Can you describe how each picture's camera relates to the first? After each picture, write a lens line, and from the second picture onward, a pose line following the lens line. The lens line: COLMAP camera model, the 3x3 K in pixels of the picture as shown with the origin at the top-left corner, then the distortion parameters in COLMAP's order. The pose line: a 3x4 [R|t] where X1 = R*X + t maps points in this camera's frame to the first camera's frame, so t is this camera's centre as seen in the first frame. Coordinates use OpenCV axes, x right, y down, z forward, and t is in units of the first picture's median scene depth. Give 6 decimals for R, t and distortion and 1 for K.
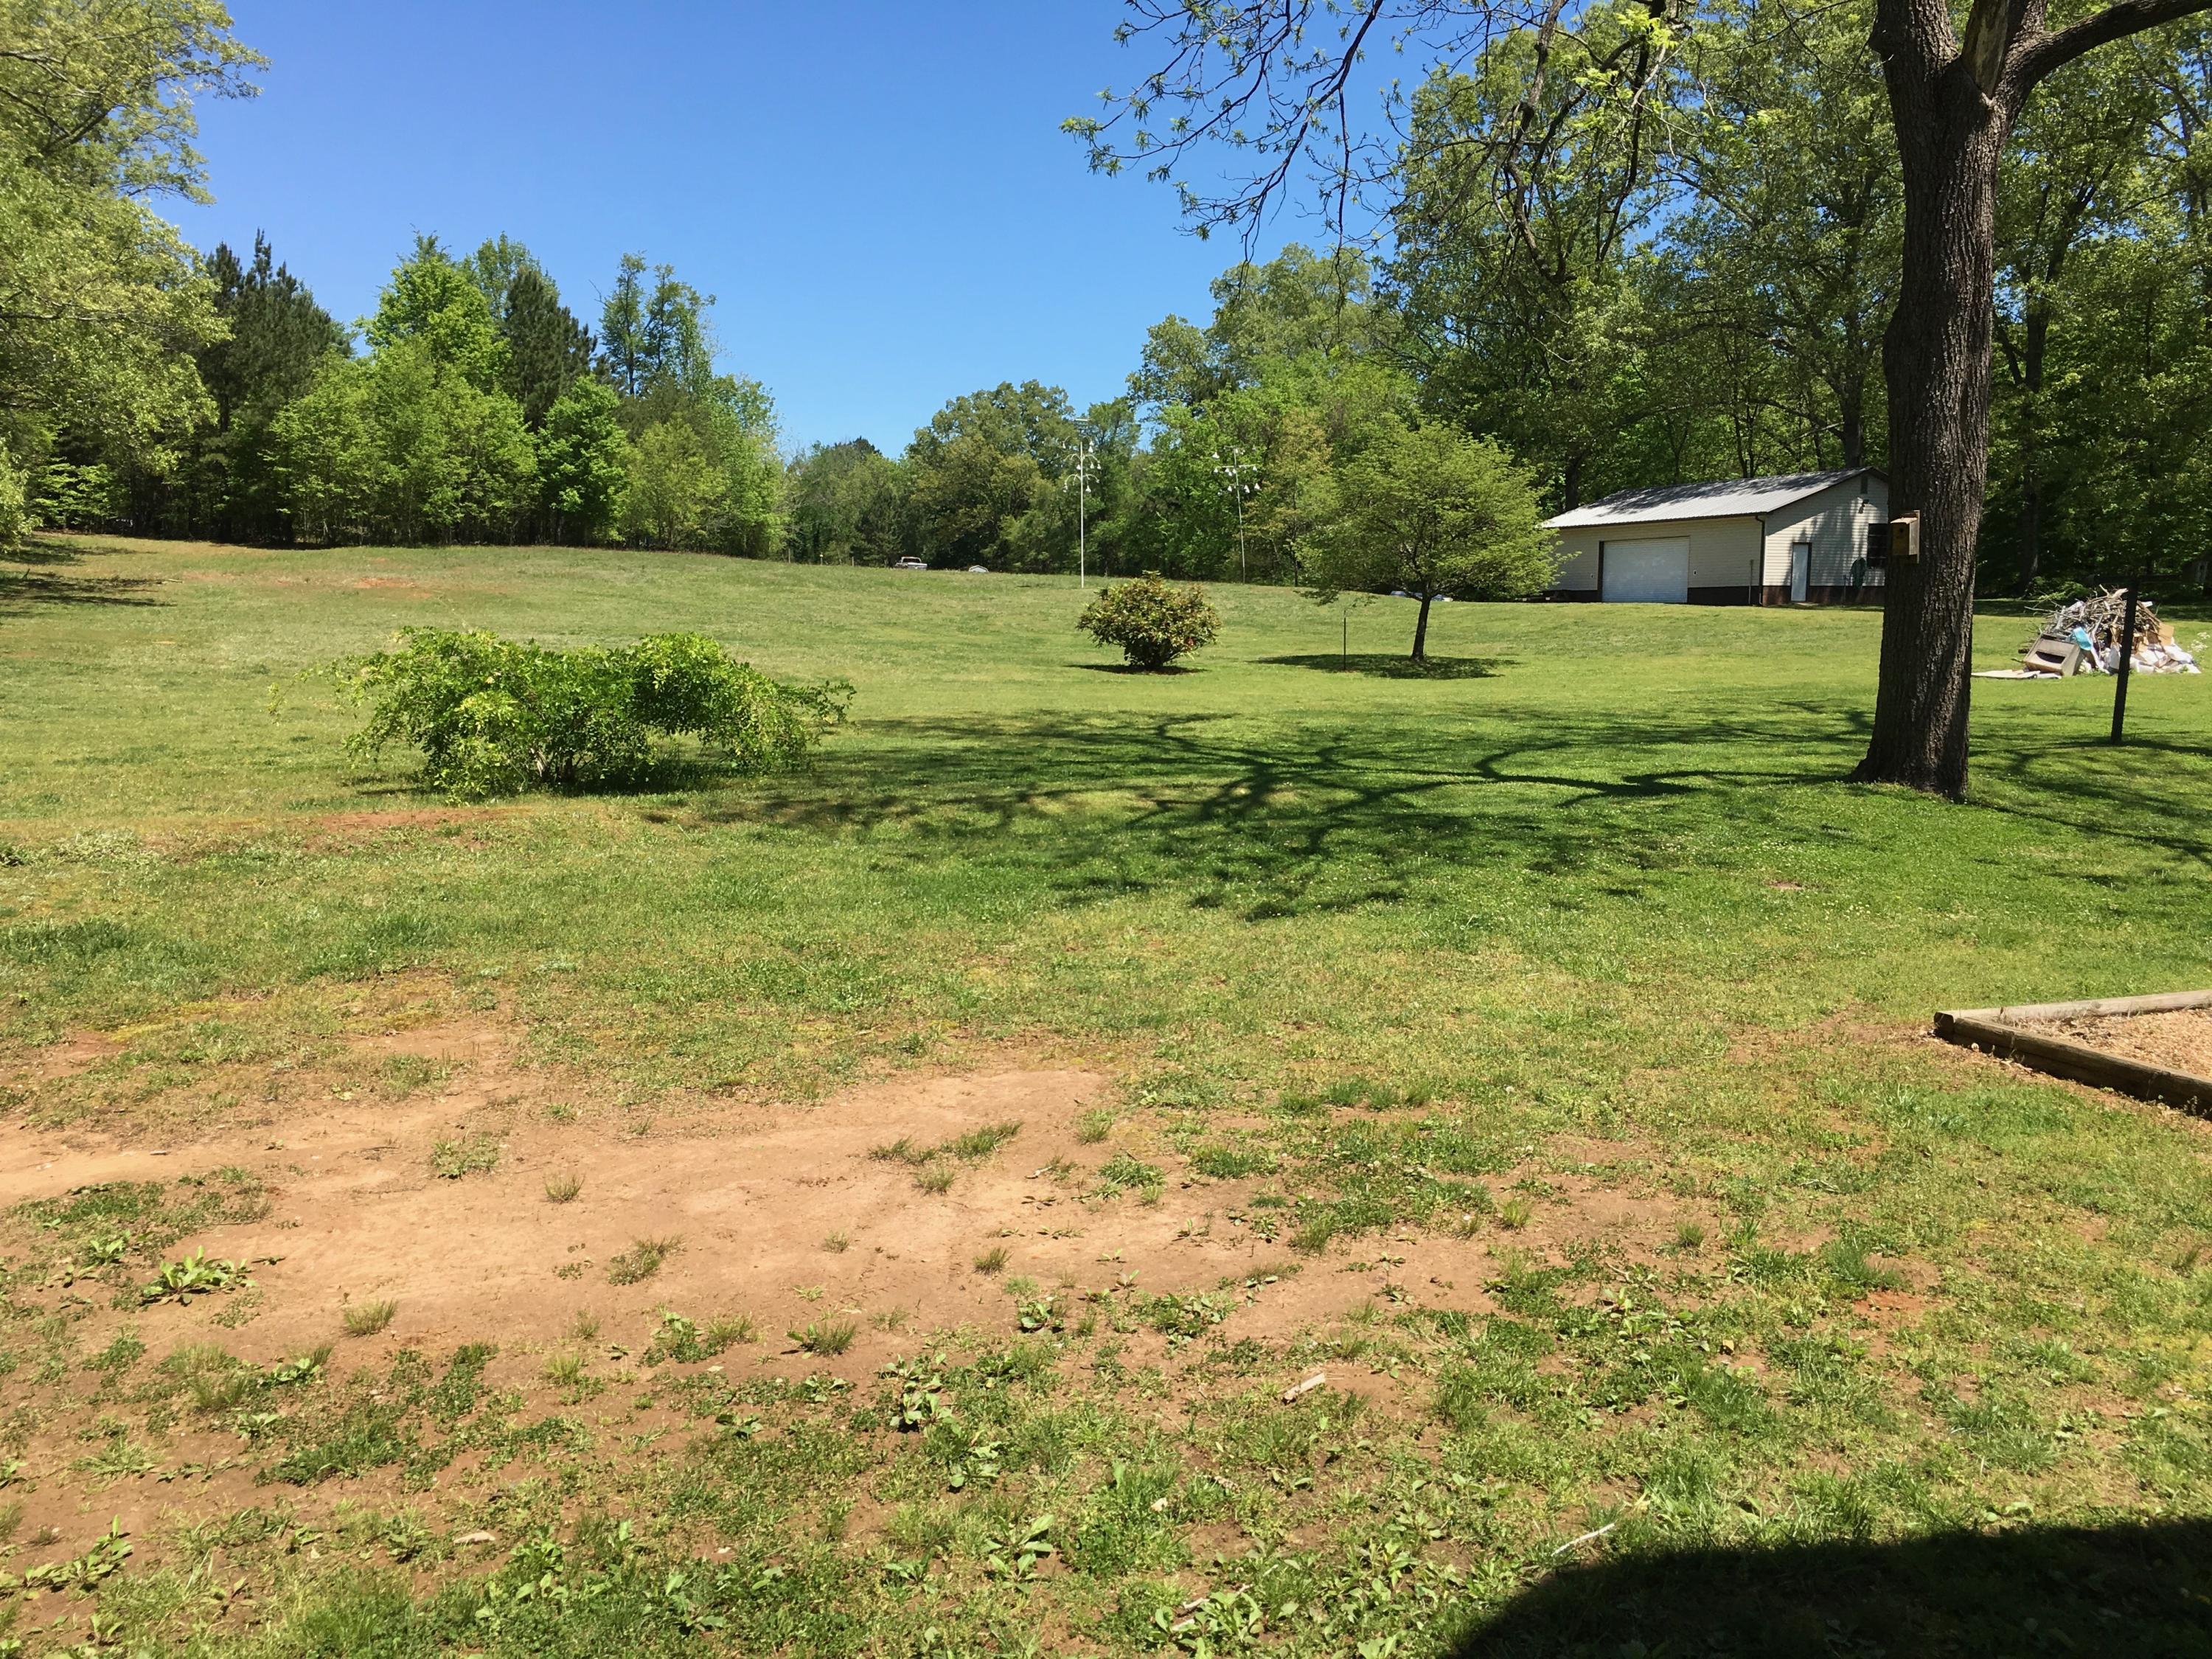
lens RADIAL K [[1884.4, 0, 1107.4], [0, 1884.4, 831.4], [0, 0, 1]] dist [0.088884, -0.118877]
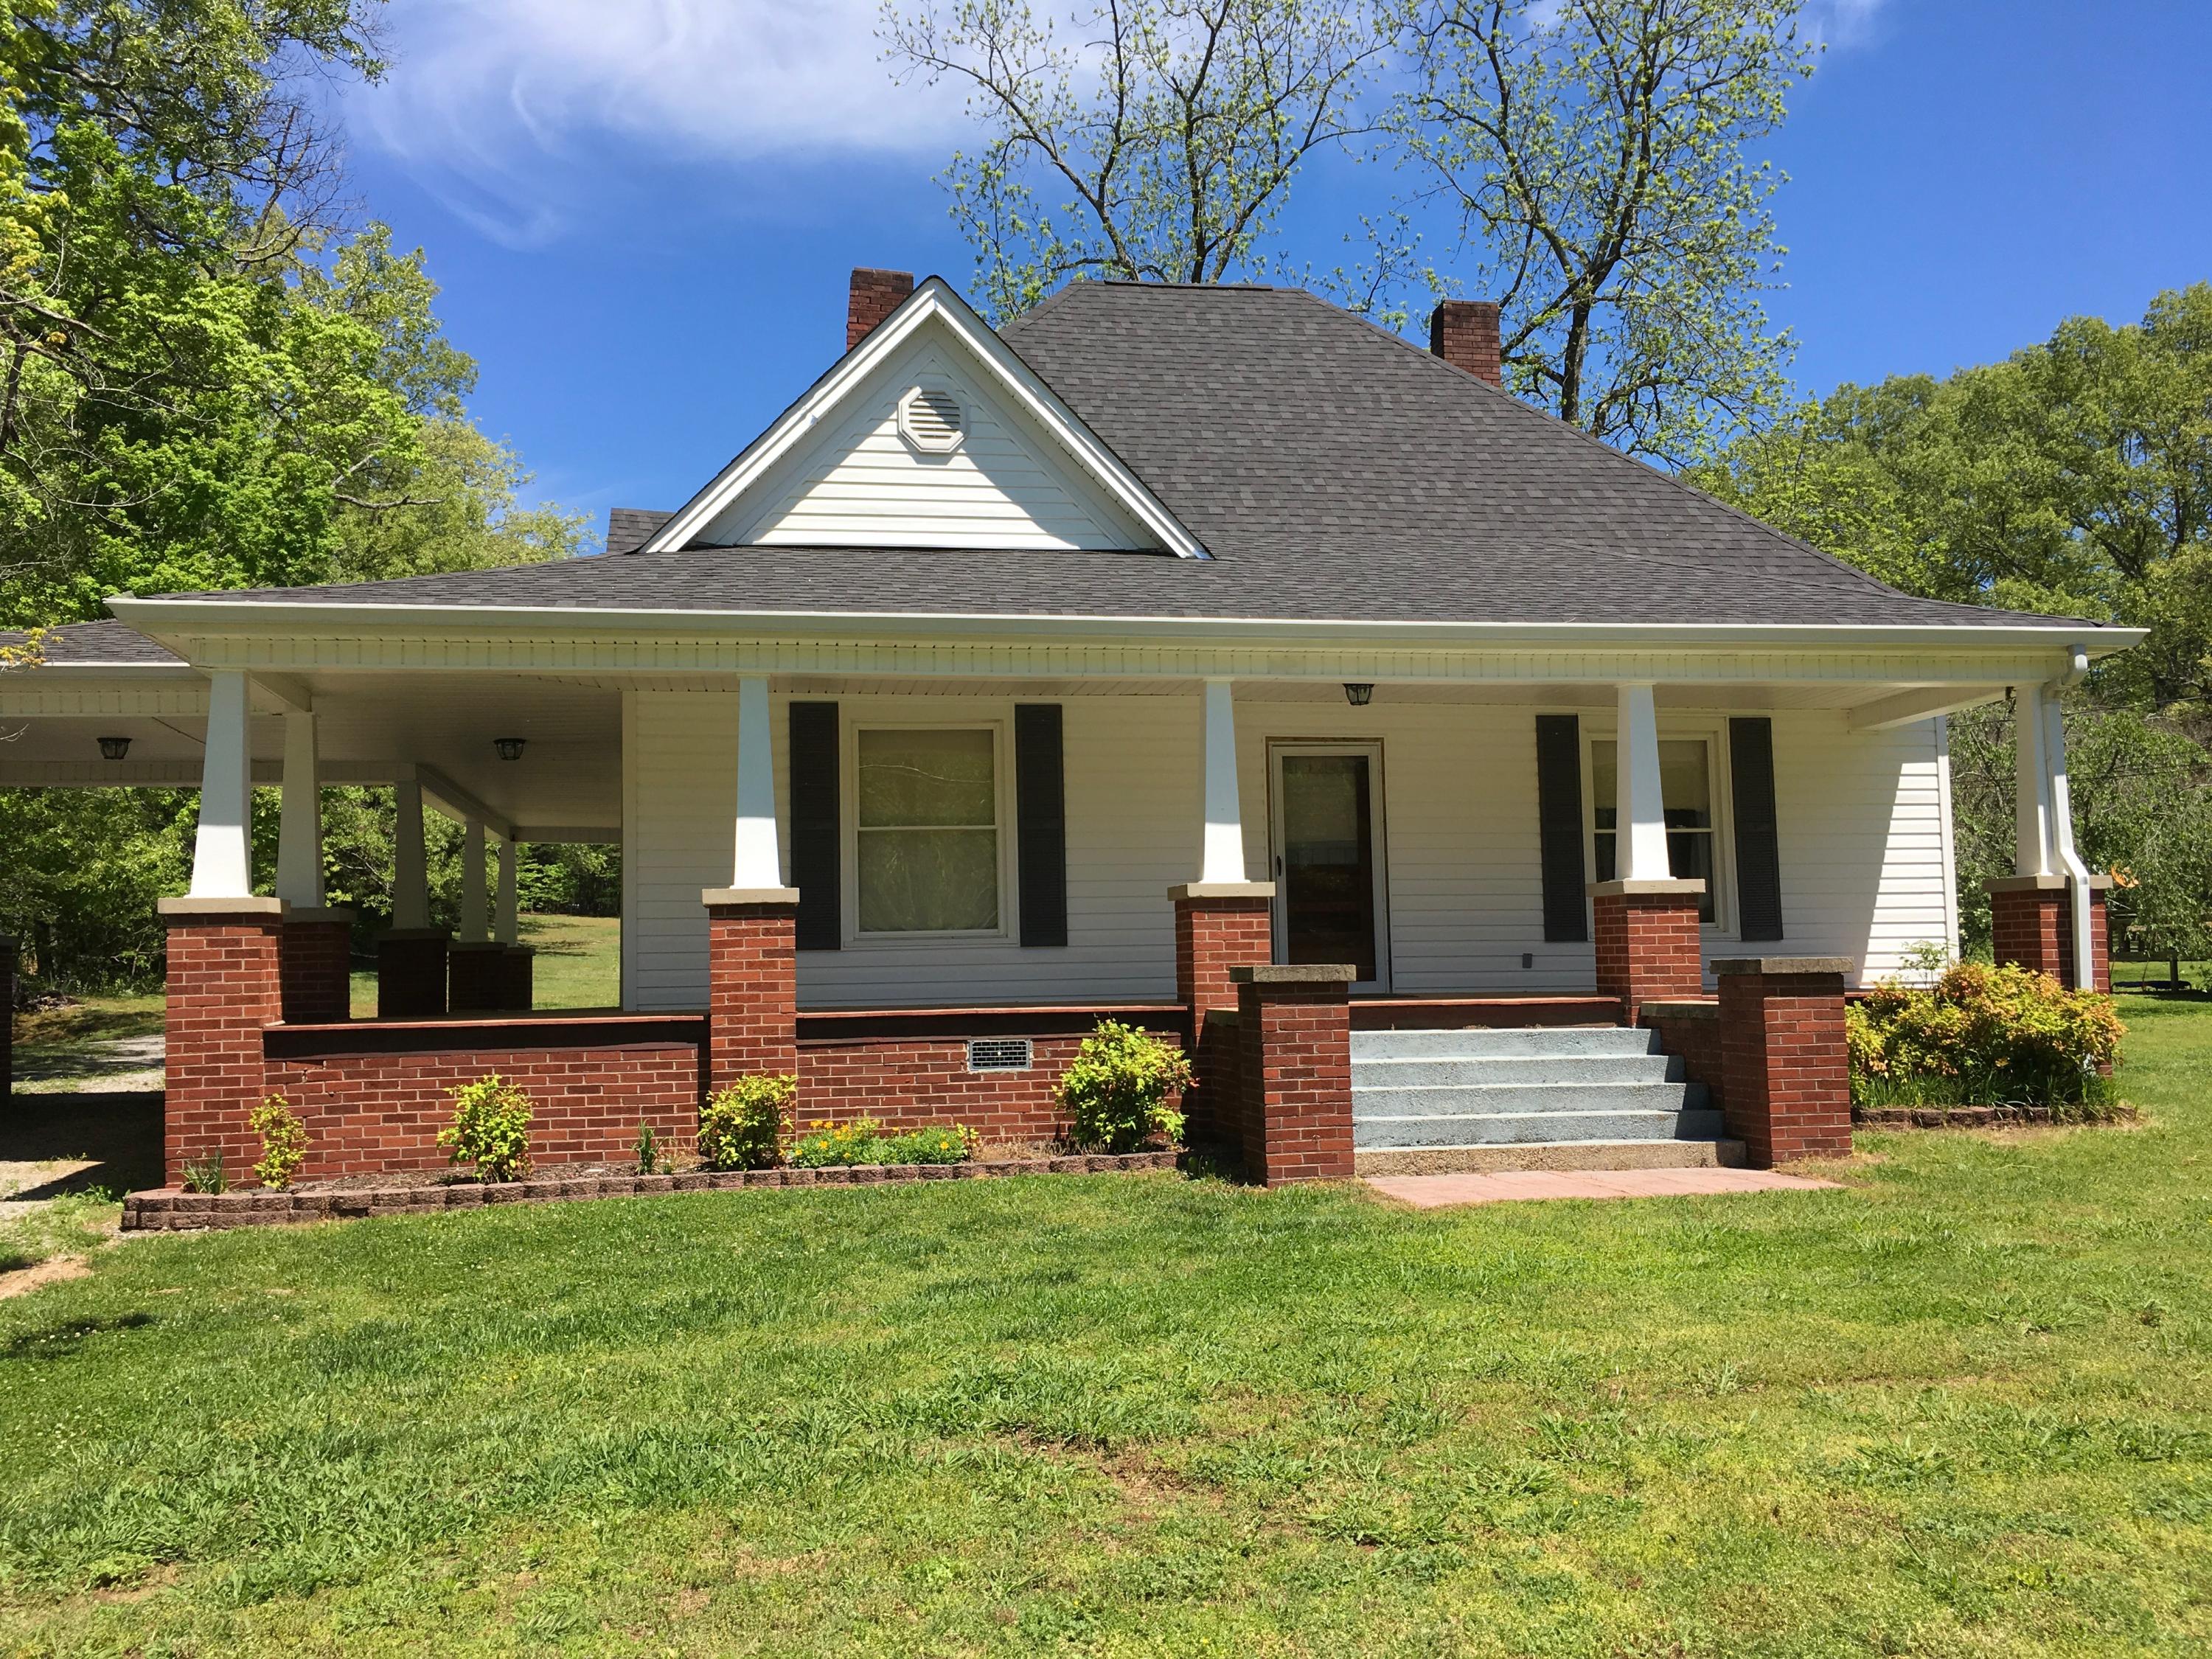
lens RADIAL K [[1884.4, 0, 1091.0], [0, 1884.4, 839.9], [0, 0, 1]] dist [0.088884, -0.118877]
pose [[0.978887, -0.031420, -0.201974, 0.840564], [-0.006625, 0.982719, -0.184983, 0.277173], [0.204296, 0.182415, 0.961763, -1.596362]]
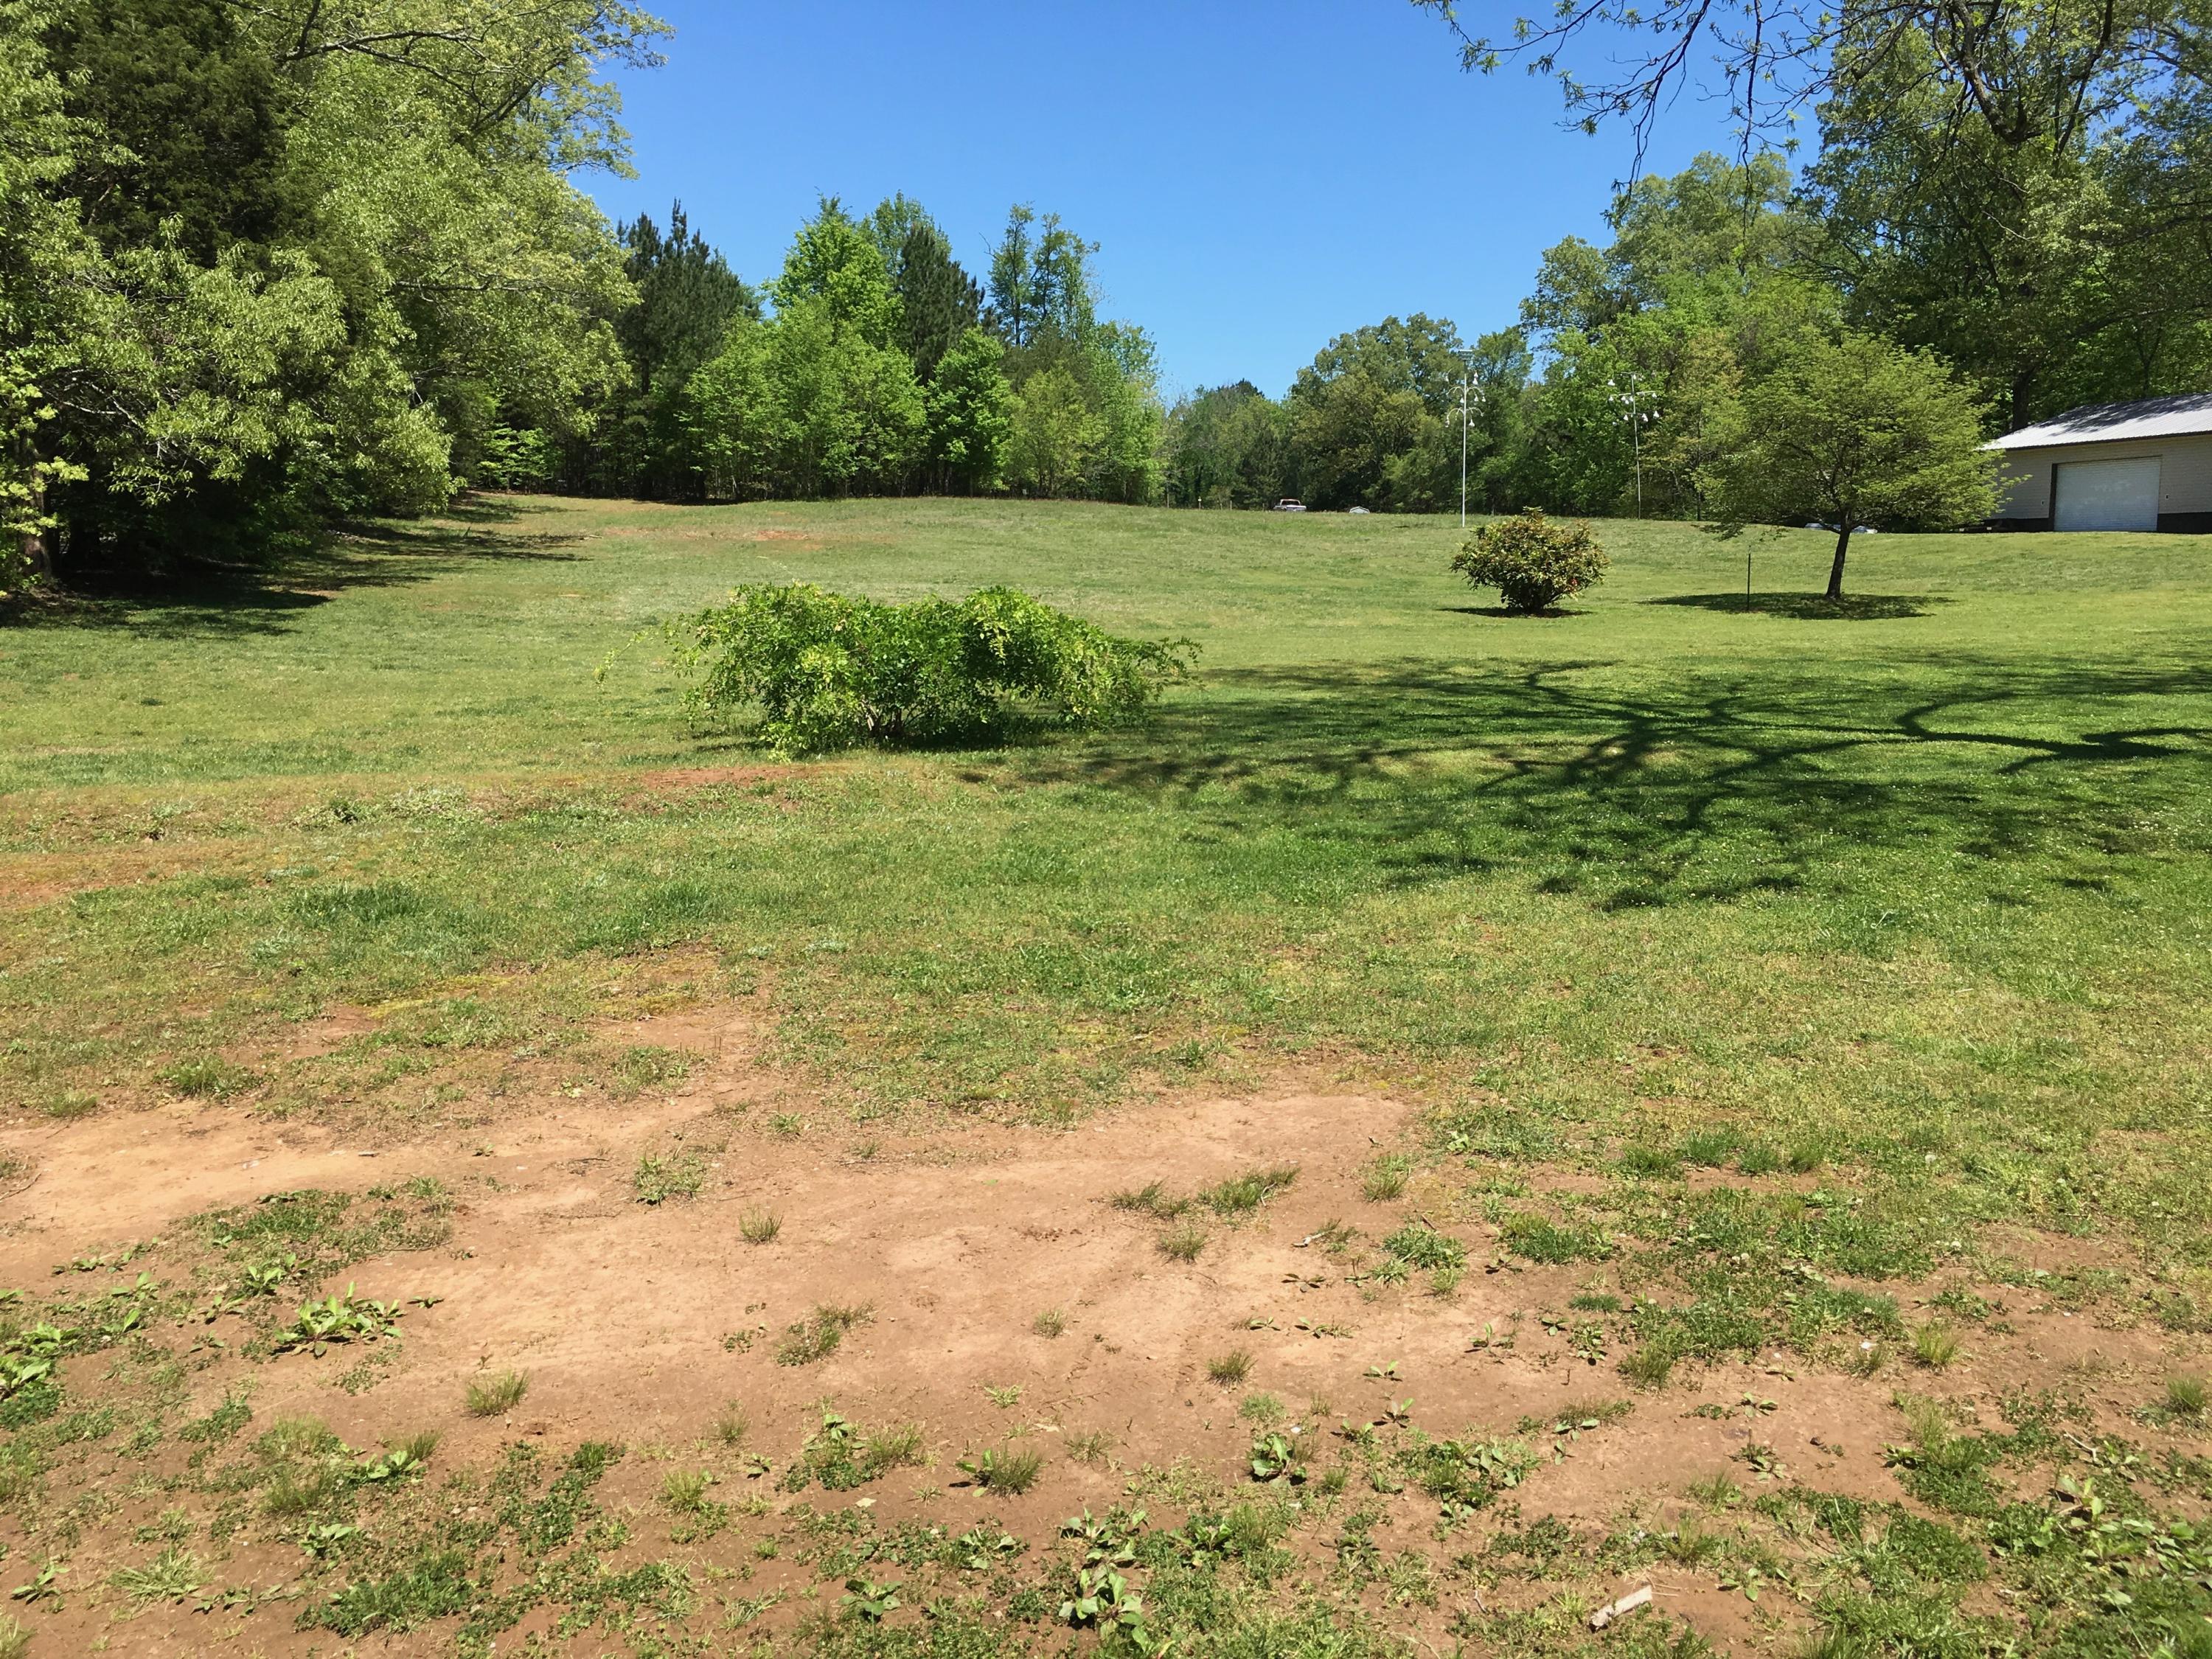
lens RADIAL K [[1884.4, 0, 1099.7], [0, 1884.4, 837.5], [0, 0, 1]] dist [0.088884, -0.118877]
pose [[0.979269, 0.016546, -0.201889, 0.016210], [-0.009955, 0.999385, 0.033618, -0.008996], [0.202321, -0.030911, 0.978831, 0.078345]]
